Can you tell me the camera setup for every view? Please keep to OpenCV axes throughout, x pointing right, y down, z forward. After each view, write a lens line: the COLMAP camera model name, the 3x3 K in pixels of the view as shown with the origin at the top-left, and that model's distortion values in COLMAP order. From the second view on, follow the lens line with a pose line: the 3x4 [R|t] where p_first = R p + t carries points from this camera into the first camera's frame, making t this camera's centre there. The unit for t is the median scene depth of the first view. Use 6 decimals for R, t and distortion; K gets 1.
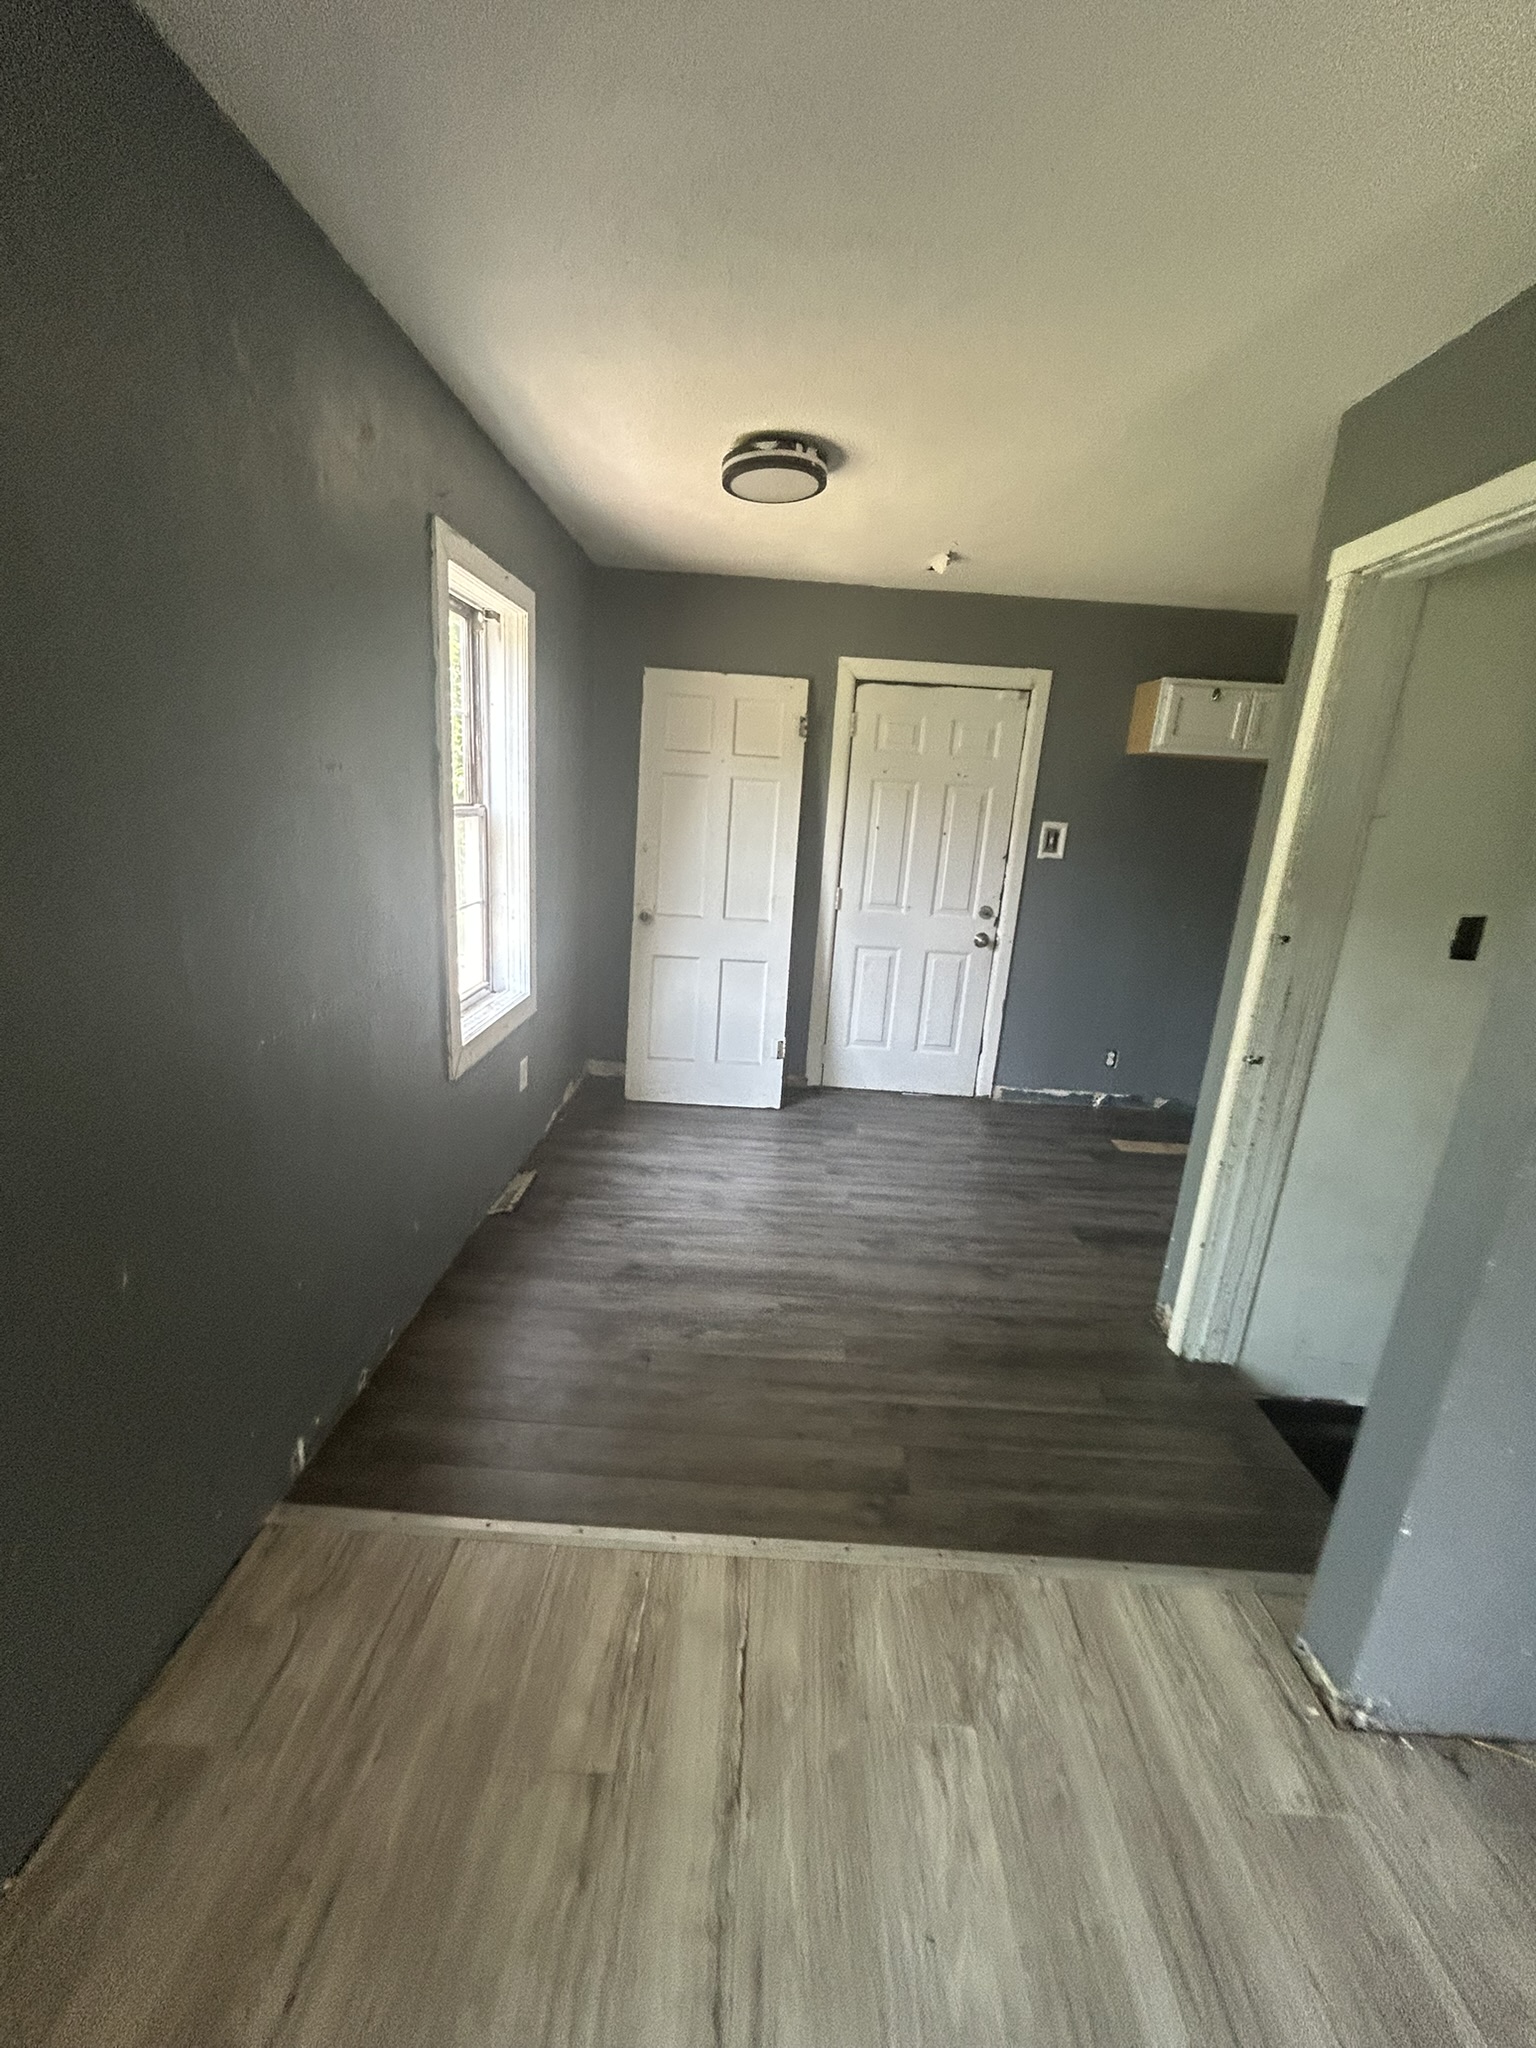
lens RADIAL K [[833.3, 0, 774.0], [0, 833.3, 1018.9], [0, 0, 1]] dist [0.000503, 0.000505]
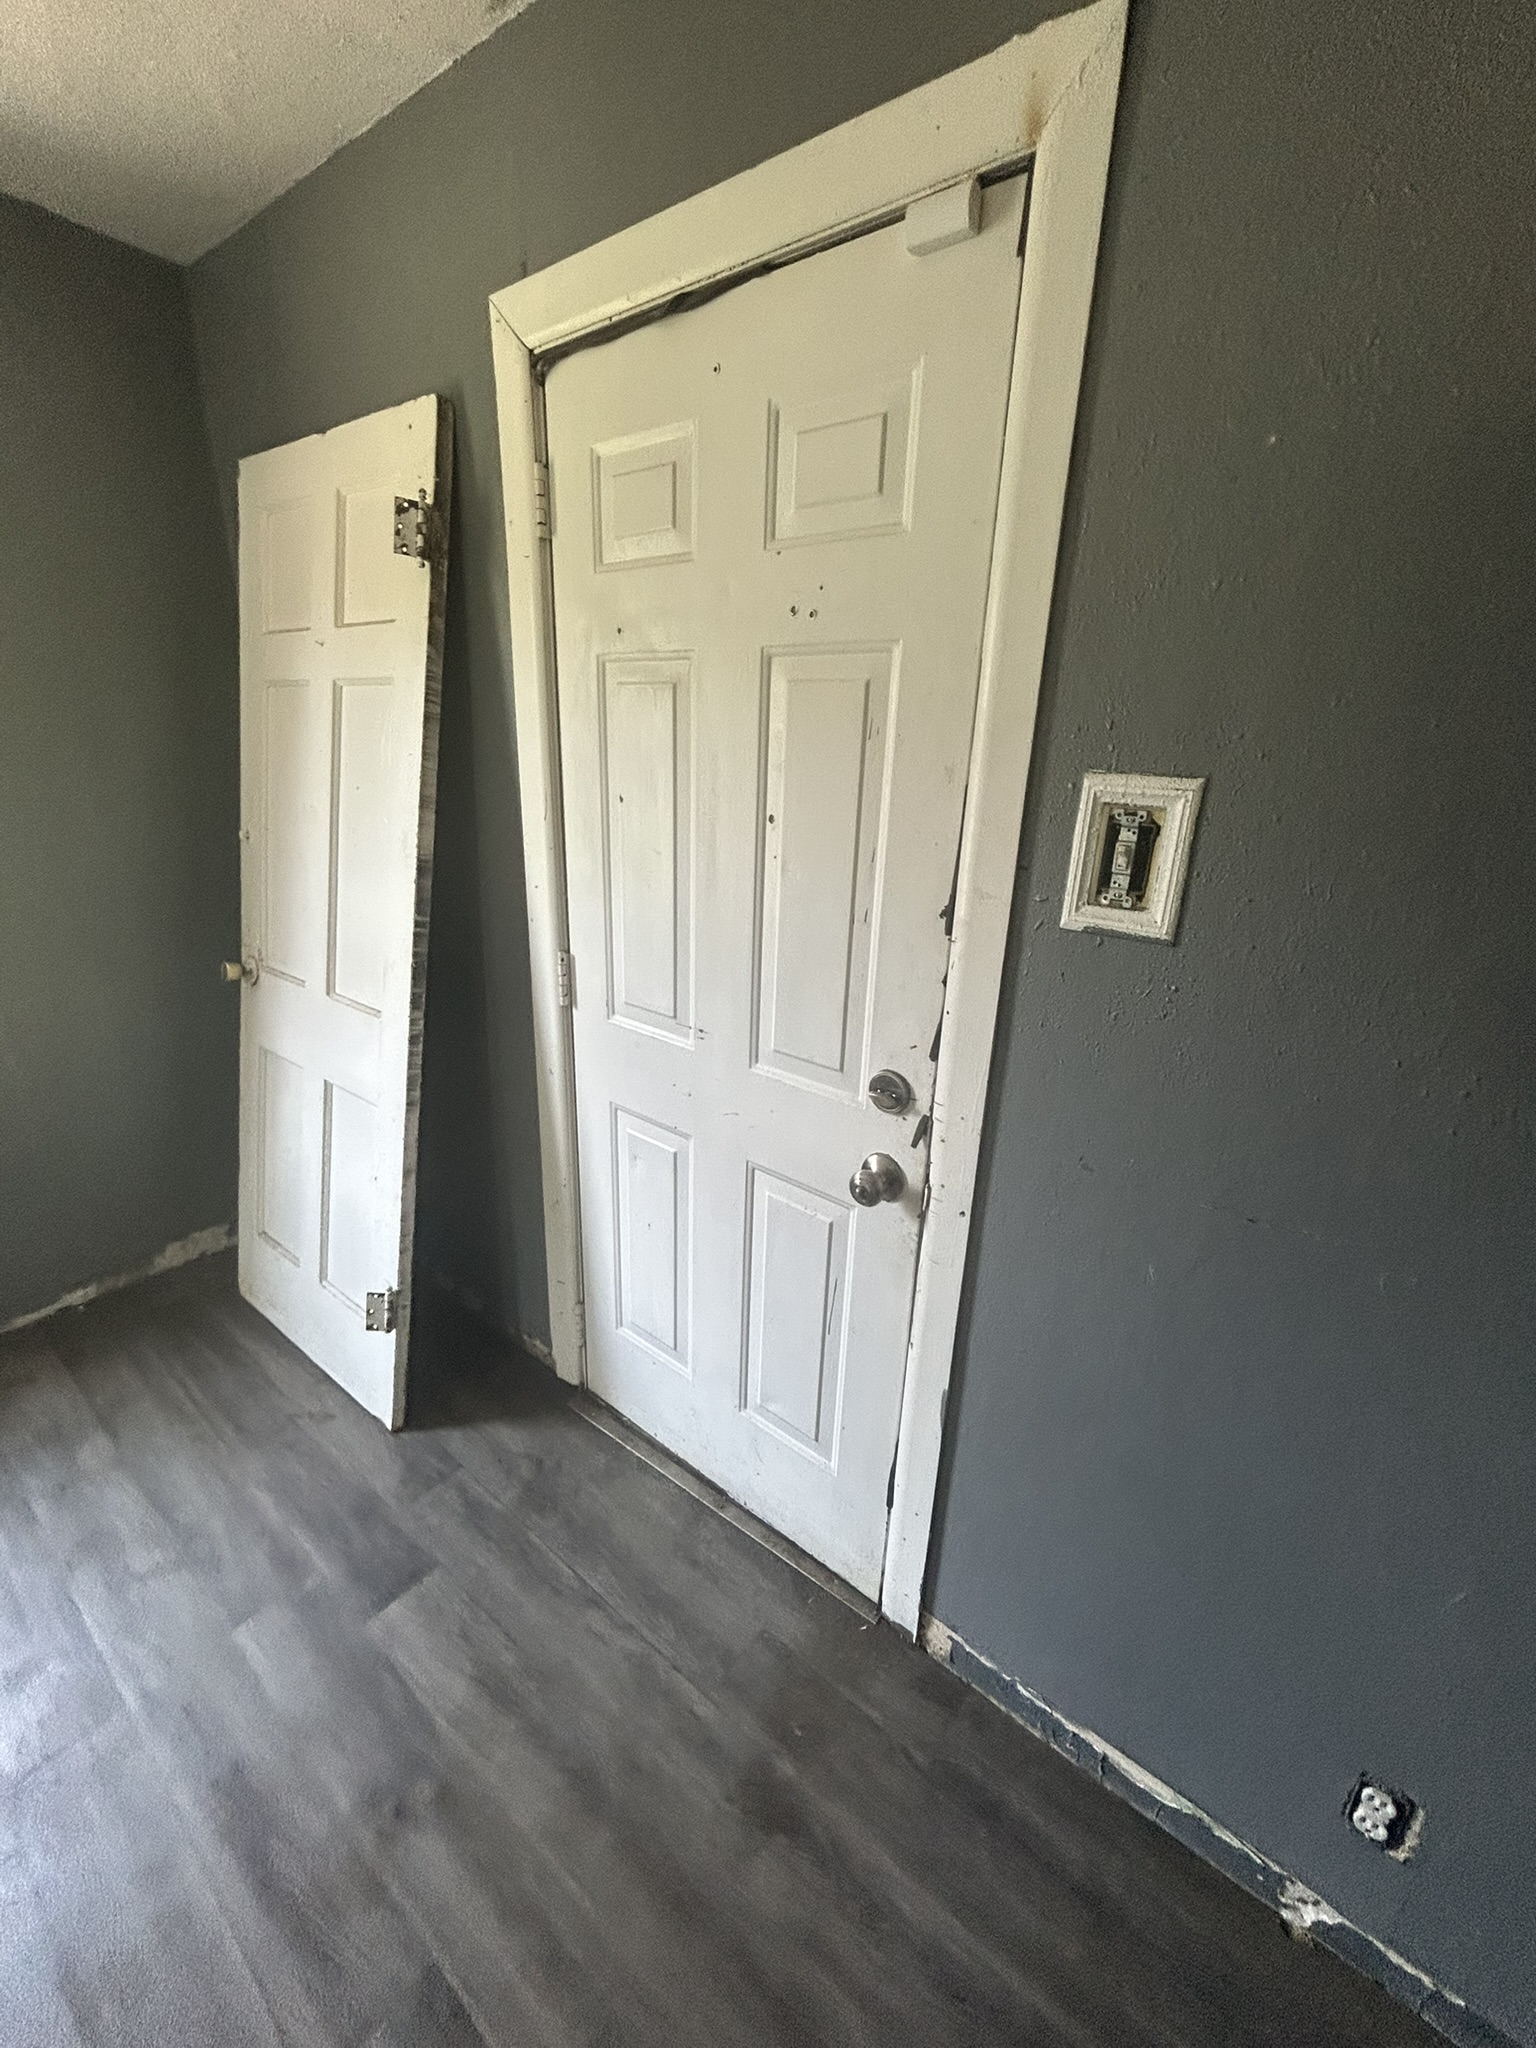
lens RADIAL K [[833.3, 0, 774.0], [0, 833.3, 1018.9], [0, 0, 1]] dist [0.000503, 0.000505]
pose [[0.792579, 0.157806, -0.588996, 0.418692], [-0.141171, 0.987176, 0.074522, -0.182182], [0.593202, 0.024085, 0.804693, 0.797057]]
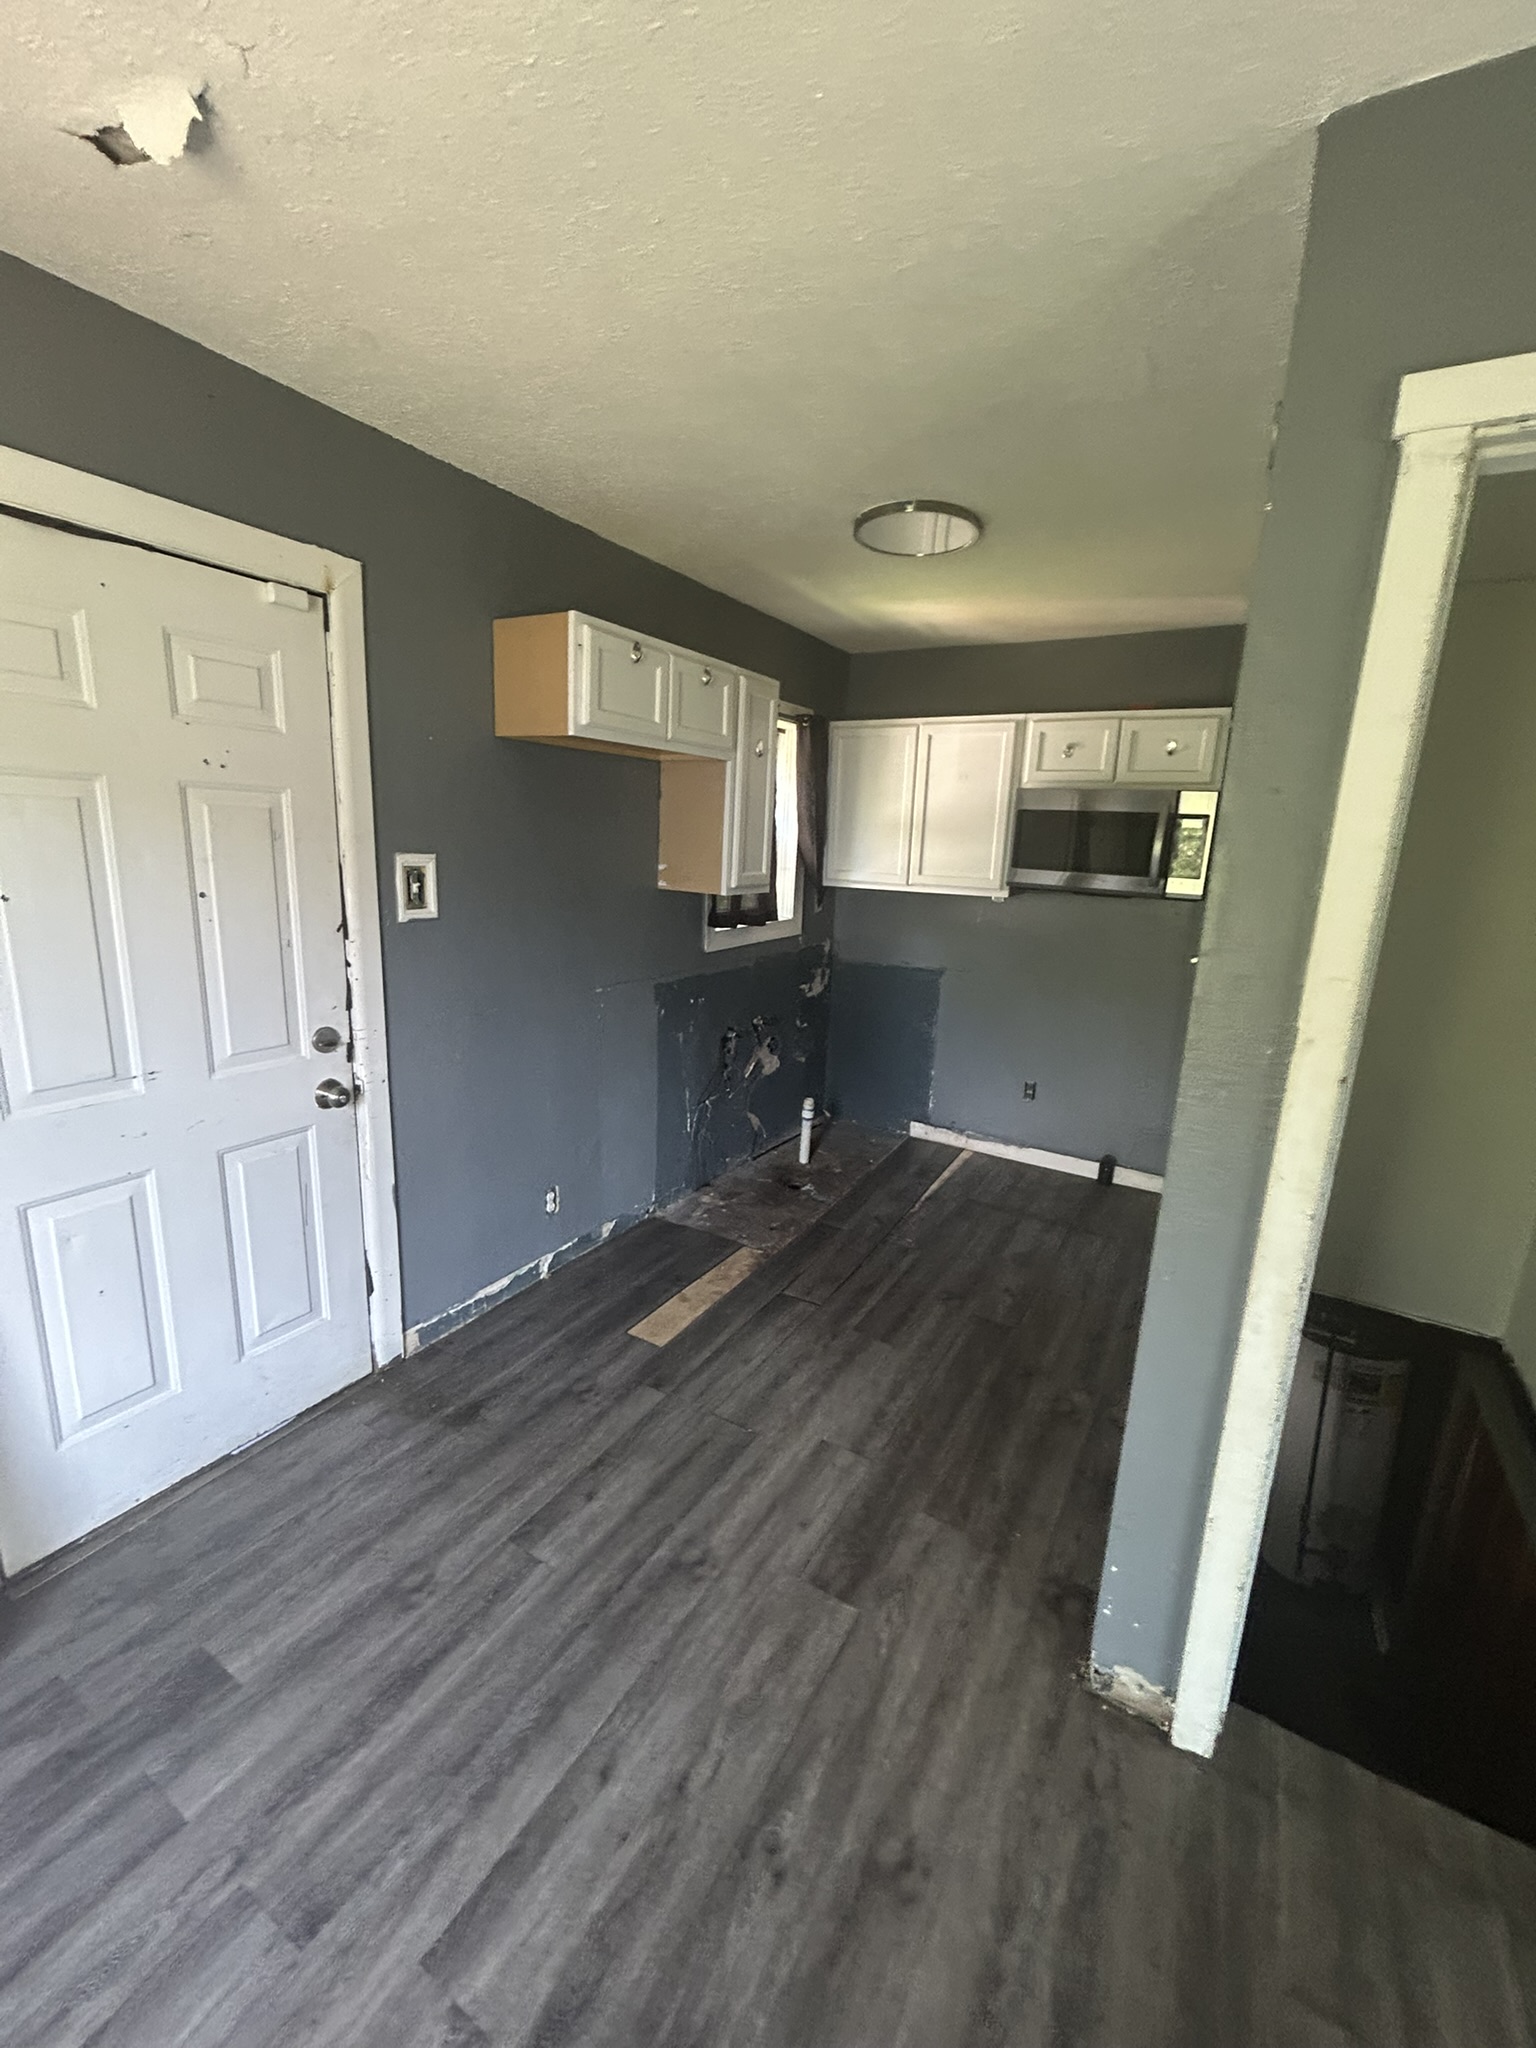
lens RADIAL K [[833.0, 0, 768.0], [0, 833.0, 1024.0], [0, 0, 1]] dist [-0.000417, 0.000219]
pose [[0.497186, -0.233681, 0.835584, -0.032221], [0.214612, 0.966245, 0.142524, -0.163216], [-0.840683, 0.108465, 0.530553, 0.548668]]
